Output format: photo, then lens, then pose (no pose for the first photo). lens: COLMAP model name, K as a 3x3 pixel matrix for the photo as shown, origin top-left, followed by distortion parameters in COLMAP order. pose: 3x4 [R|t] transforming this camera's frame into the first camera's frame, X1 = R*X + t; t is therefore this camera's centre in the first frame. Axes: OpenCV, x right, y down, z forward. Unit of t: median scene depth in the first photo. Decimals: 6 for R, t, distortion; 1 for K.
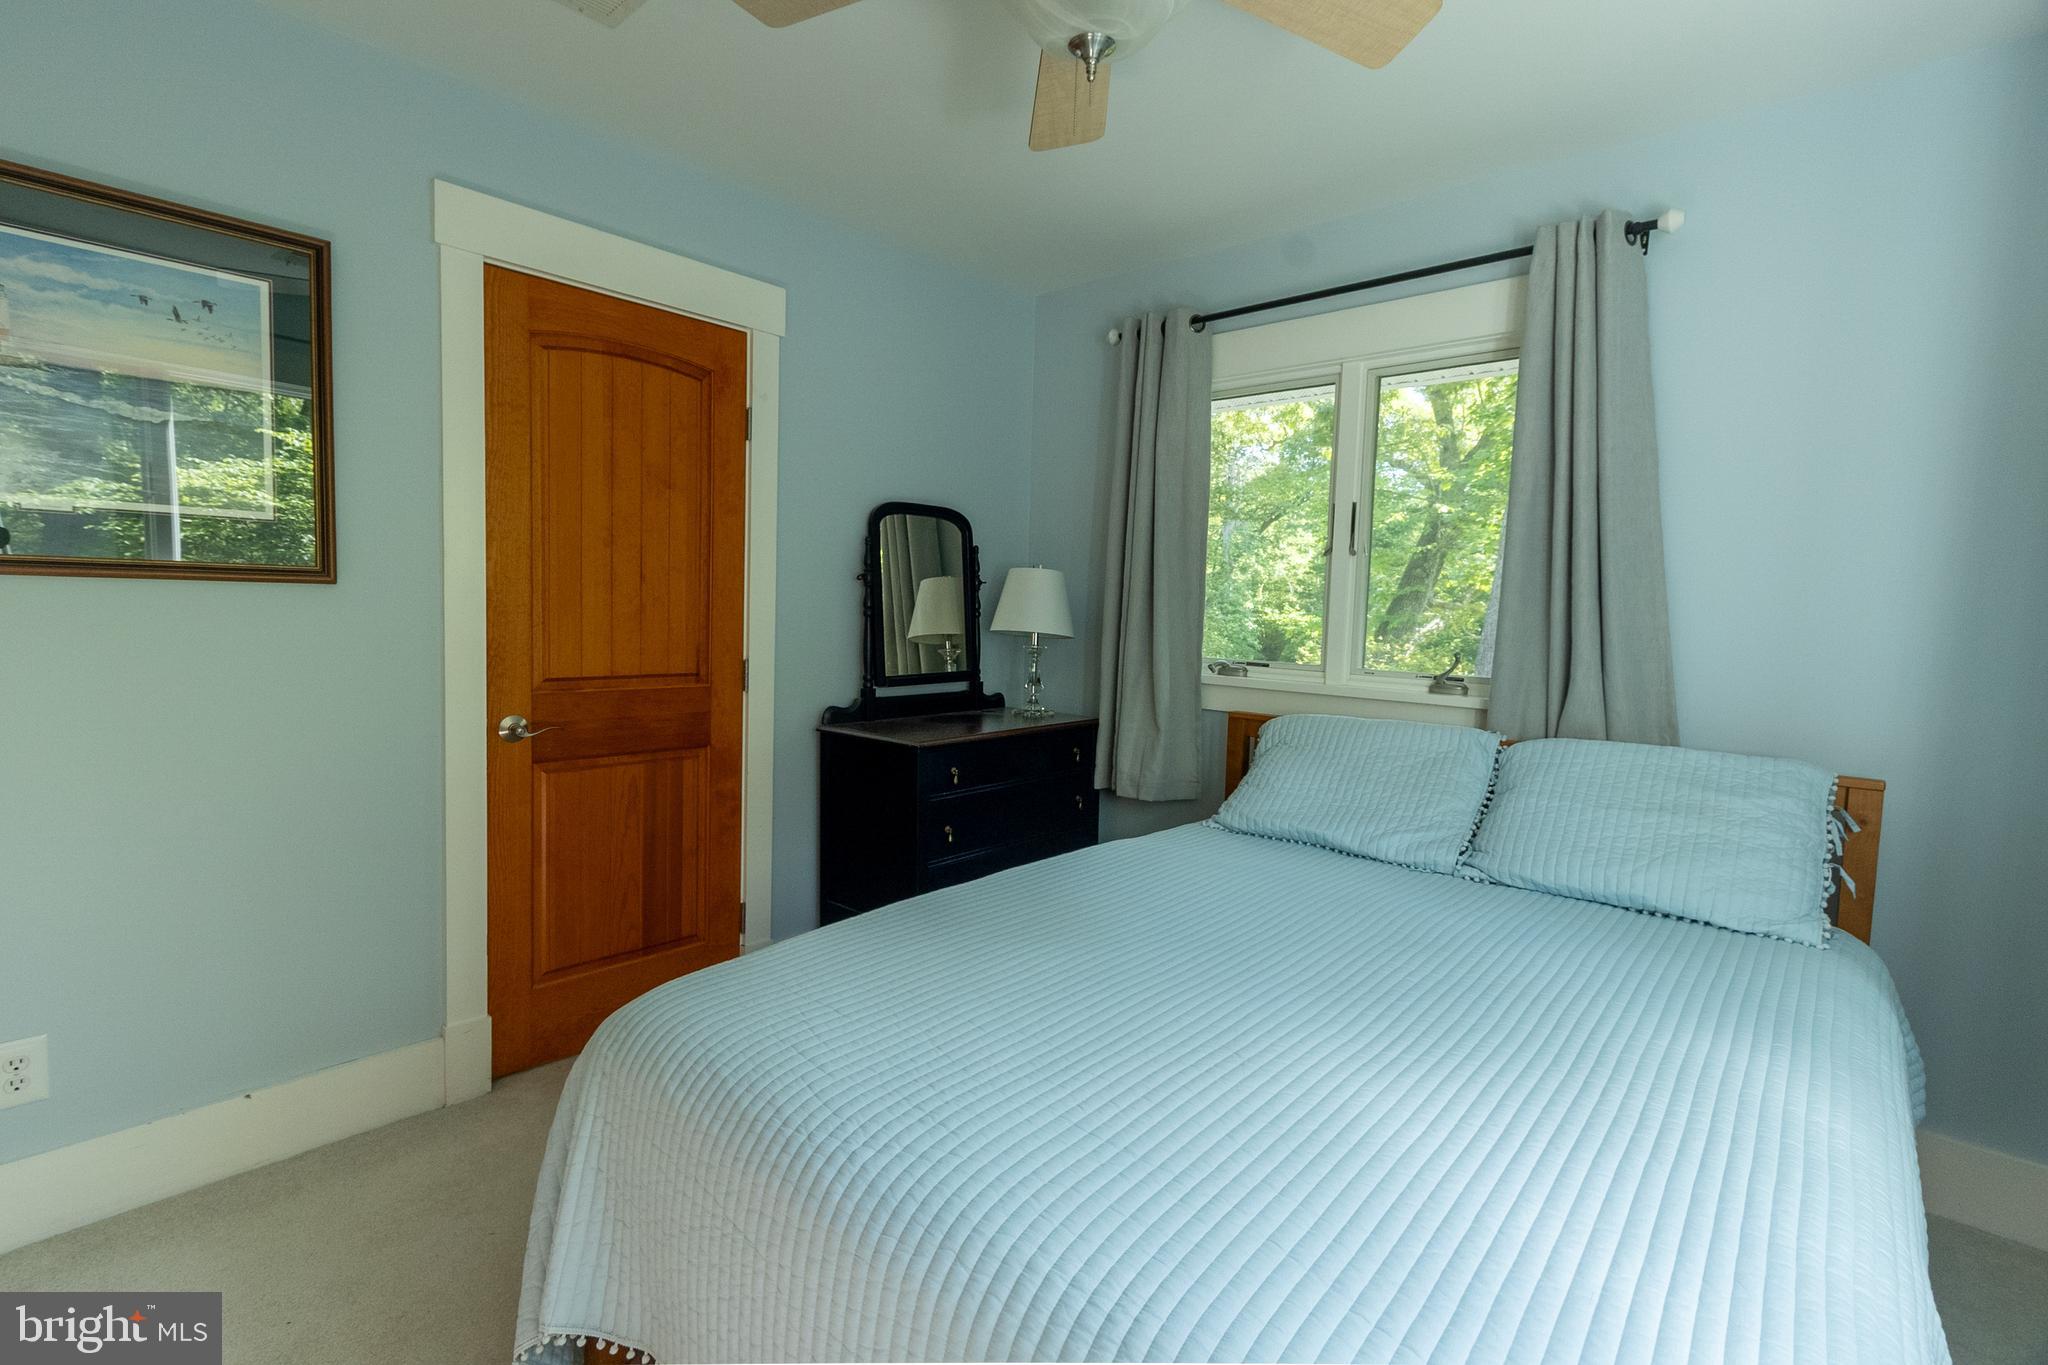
lens RADIAL K [[955.9, 0, 1010.9], [0, 955.9, 673.4], [0, 0, 1]] dist [0.001139, -0.000708]
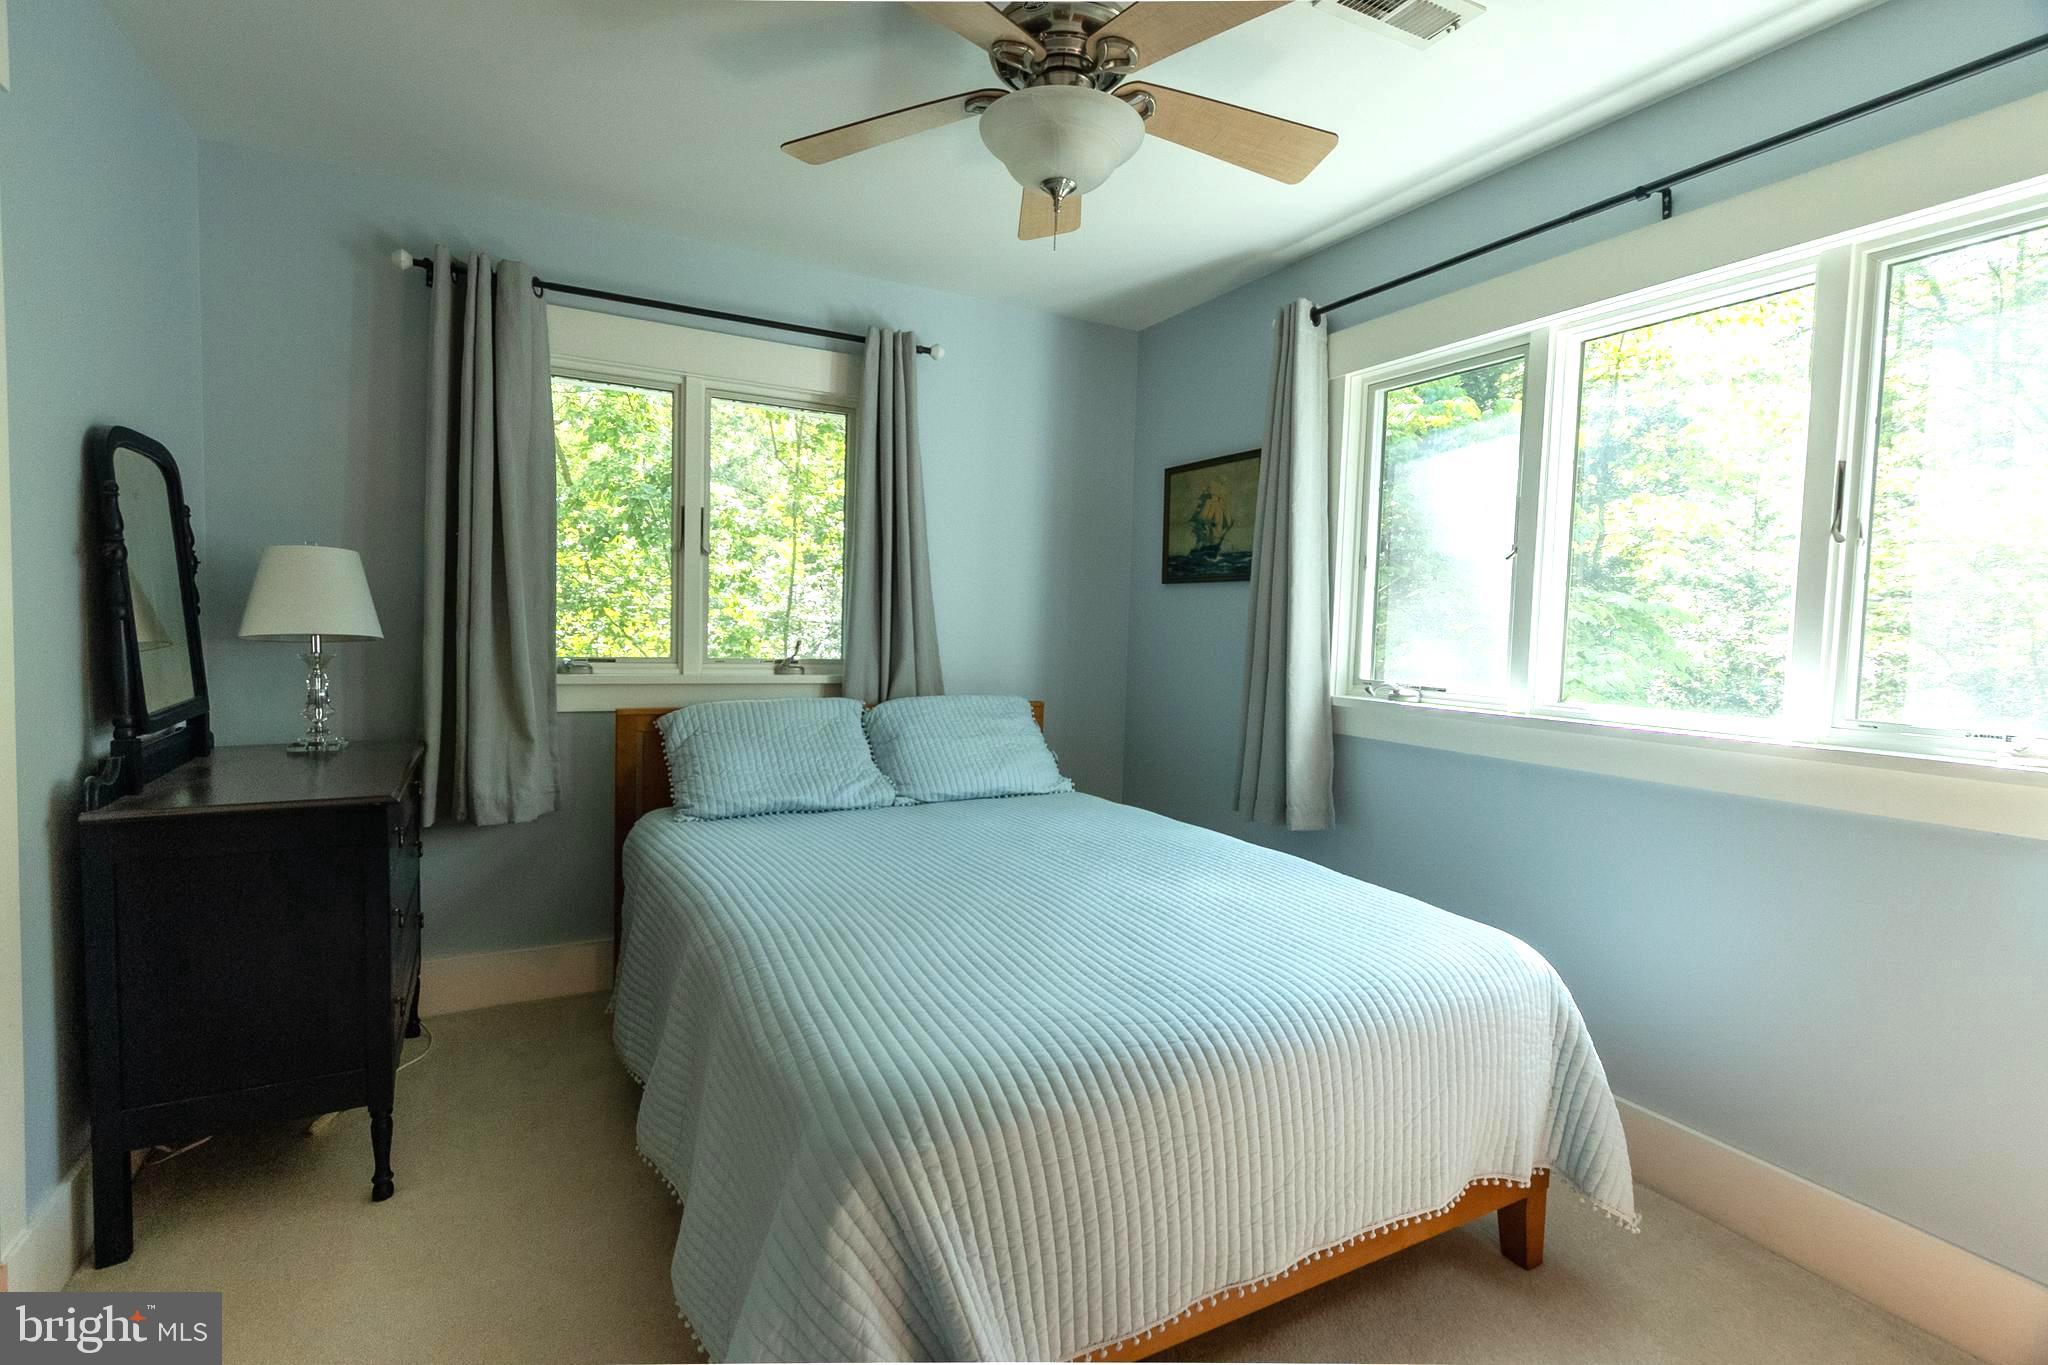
lens RADIAL K [[955.9, 0, 1010.9], [0, 955.9, 673.4], [0, 0, 1]] dist [0.001139, -0.000708]
pose [[0.324031, -0.071520, 0.943339, -0.603116], [0.048764, 0.997075, 0.058844, -0.037245], [-0.944789, 0.026934, 0.326571, 0.326097]]
